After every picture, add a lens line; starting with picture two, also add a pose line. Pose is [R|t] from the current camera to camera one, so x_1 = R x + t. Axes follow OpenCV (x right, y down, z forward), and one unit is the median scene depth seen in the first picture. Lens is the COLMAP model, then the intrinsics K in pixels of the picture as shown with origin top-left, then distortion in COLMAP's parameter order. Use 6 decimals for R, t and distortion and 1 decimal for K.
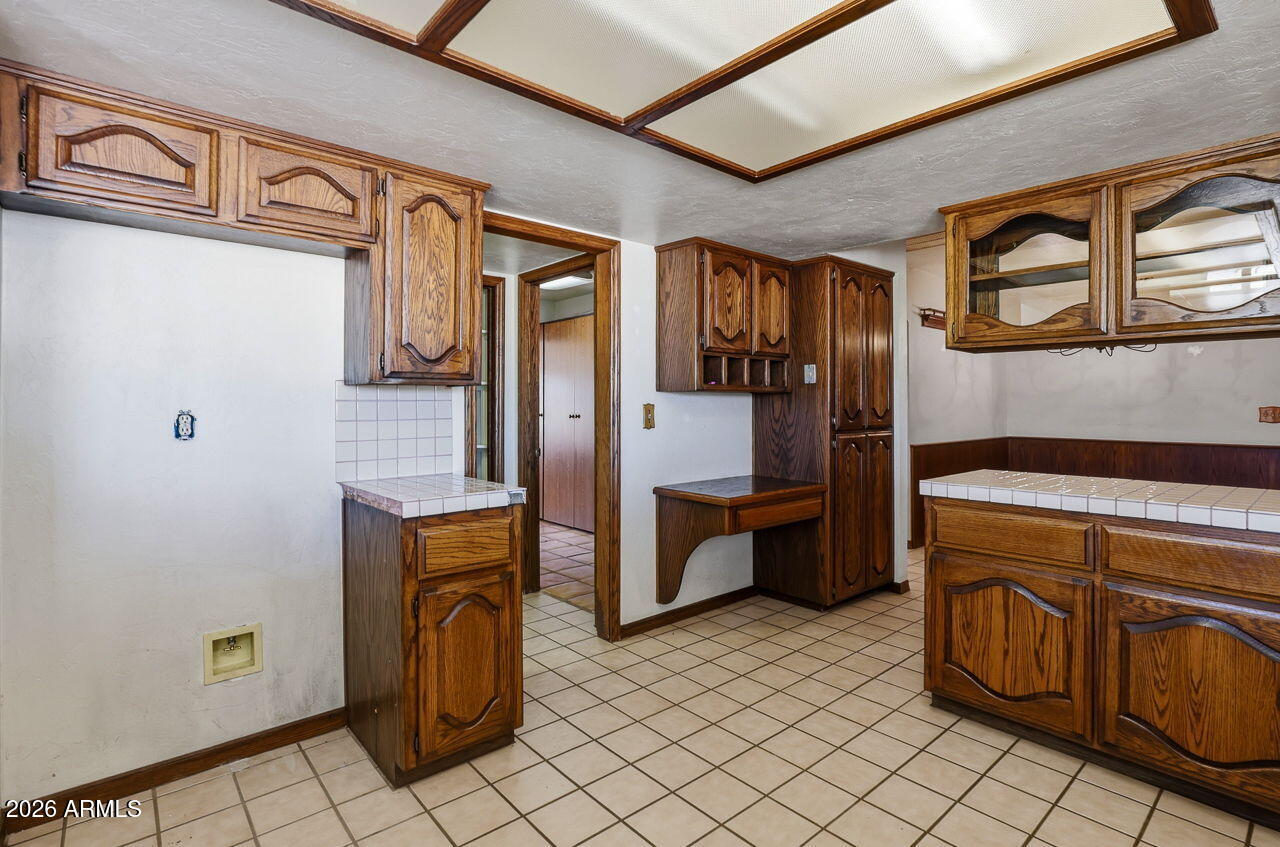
lens RADIAL K [[620.5, 0, 640.8], [0, 620.5, 411.0], [0, 0, 1]] dist [-0.006674, 0.001301]
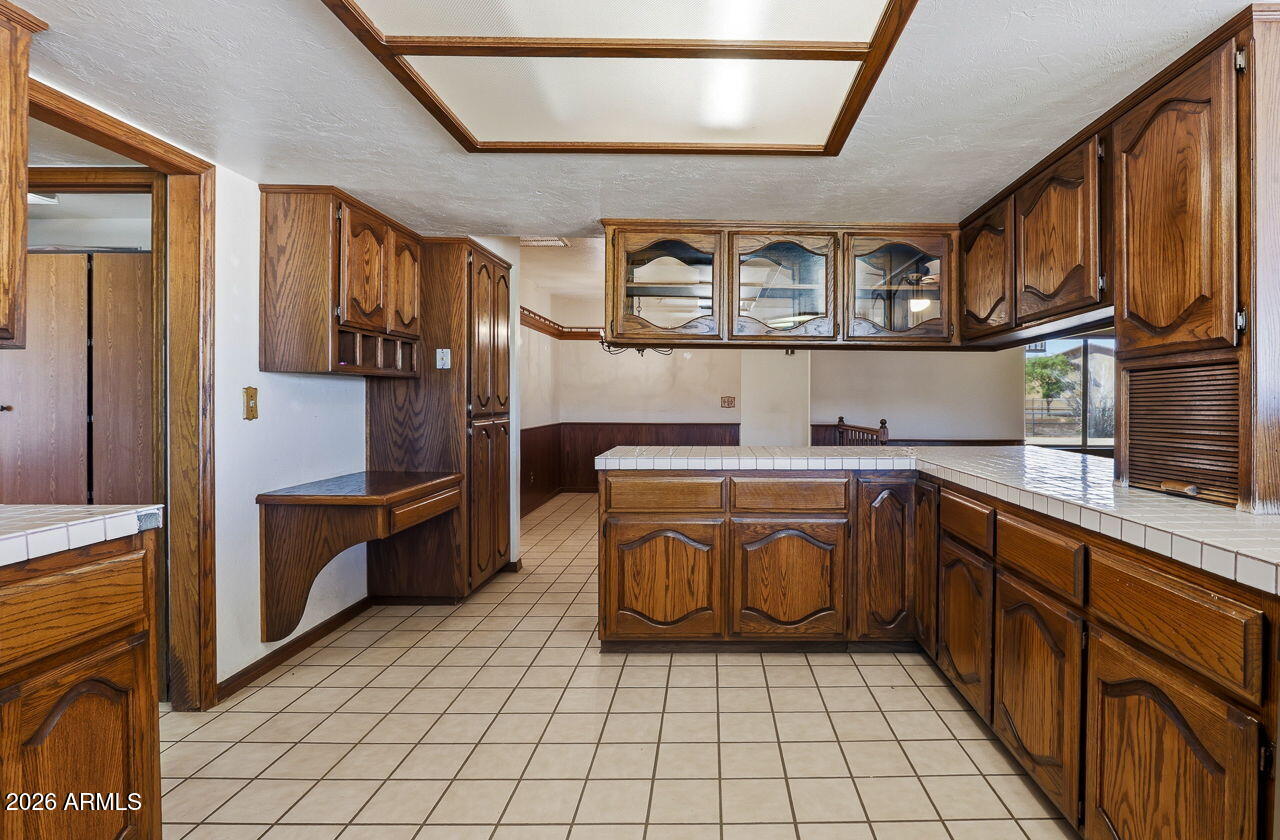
lens RADIAL K [[668.0, 0, 640.4], [0, 668.0, 414.9], [0, 0, 1]] dist [-0.006910, 0.002278]
pose [[0.661008, -0.012743, 0.750271, -0.376818], [0.003425, 0.999897, 0.013965, 0.016843], [-0.750371, -0.006662, 0.660983, 0.121605]]
